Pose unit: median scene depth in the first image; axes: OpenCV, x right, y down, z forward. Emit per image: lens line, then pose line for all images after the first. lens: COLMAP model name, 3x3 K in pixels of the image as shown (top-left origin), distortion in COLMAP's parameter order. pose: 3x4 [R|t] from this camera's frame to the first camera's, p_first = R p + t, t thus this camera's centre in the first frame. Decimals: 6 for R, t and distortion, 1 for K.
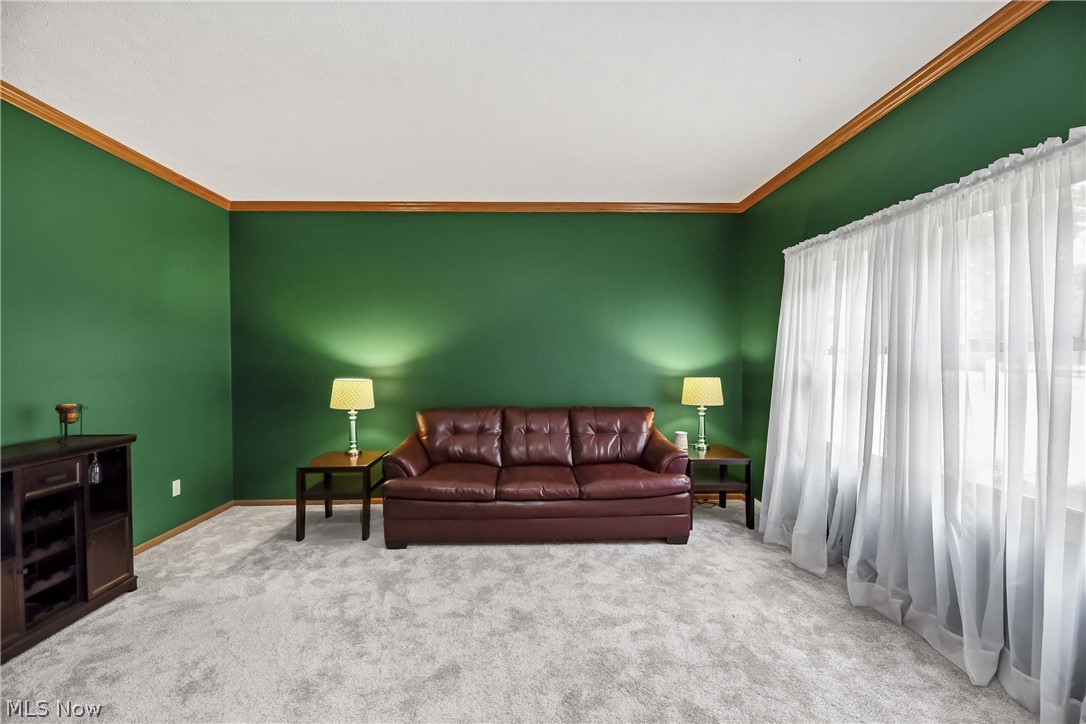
lens RADIAL K [[461.5, 0, 543.0], [0, 461.5, 362.0], [0, 0, 1]] dist [-0.000276, -0.000071]
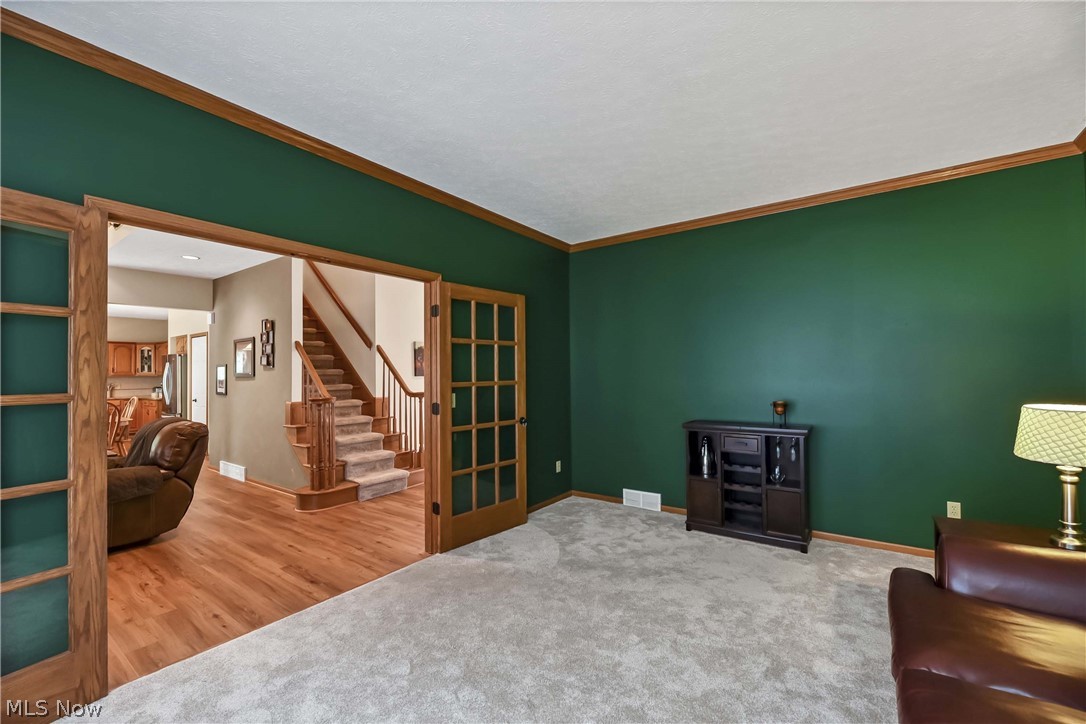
lens RADIAL K [[450.2, 0, 542.6], [0, 450.2, 366.6], [0, 0, 1]] dist [-0.000093, -0.000121]
pose [[-0.601974, -0.000646, -0.798515, 0.366597], [0.006140, 0.999966, -0.005439, -0.010941], [0.798492, -0.008177, -0.601950, 0.805088]]
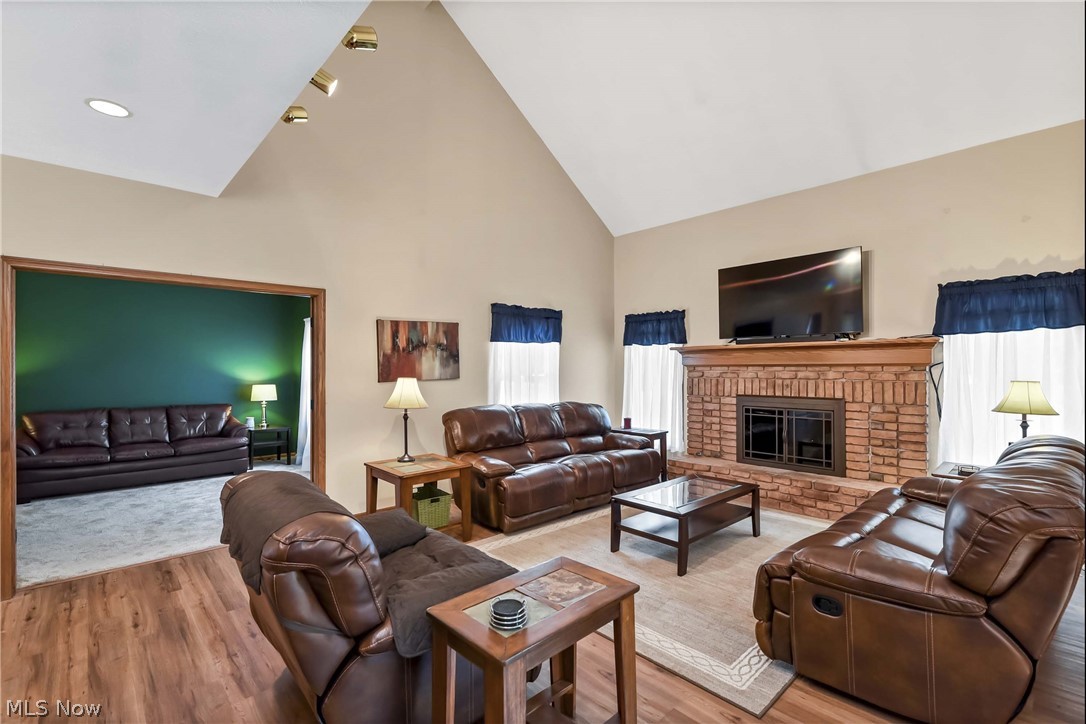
lens RADIAL K [[483.2, 0, 535.8], [0, 483.2, 363.6], [0, 0, 1]] dist [-0.000545, -0.000334]
pose [[0.751375, 0.005088, 0.659856, -0.082978], [0.006976, 0.999853, -0.015652, -0.009271], [-0.659839, 0.016364, 0.751229, -1.045193]]
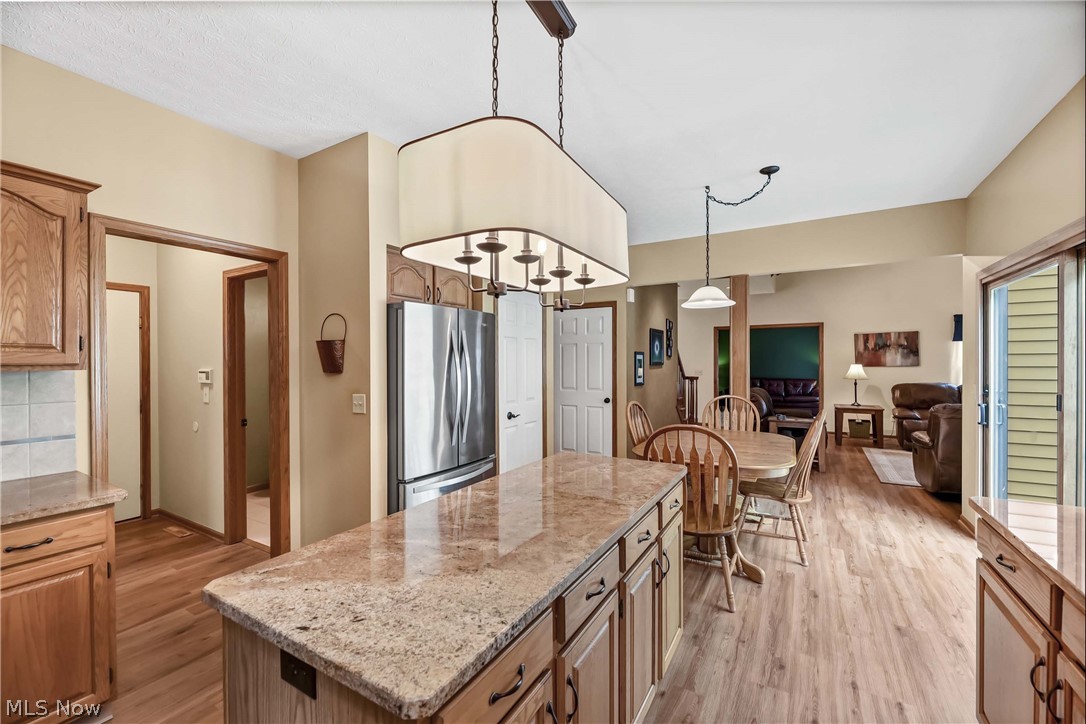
lens RADIAL K [[438.1, 0, 543.0], [0, 438.1, 362.0], [0, 0, 1]] dist [-0.002423, -0.000190]
pose [[0.845529, -0.000413, -0.533929, 0.265859], [-0.002868, 0.999982, -0.005315, 0.007573], [0.533922, 0.006025, 0.845512, -2.424403]]
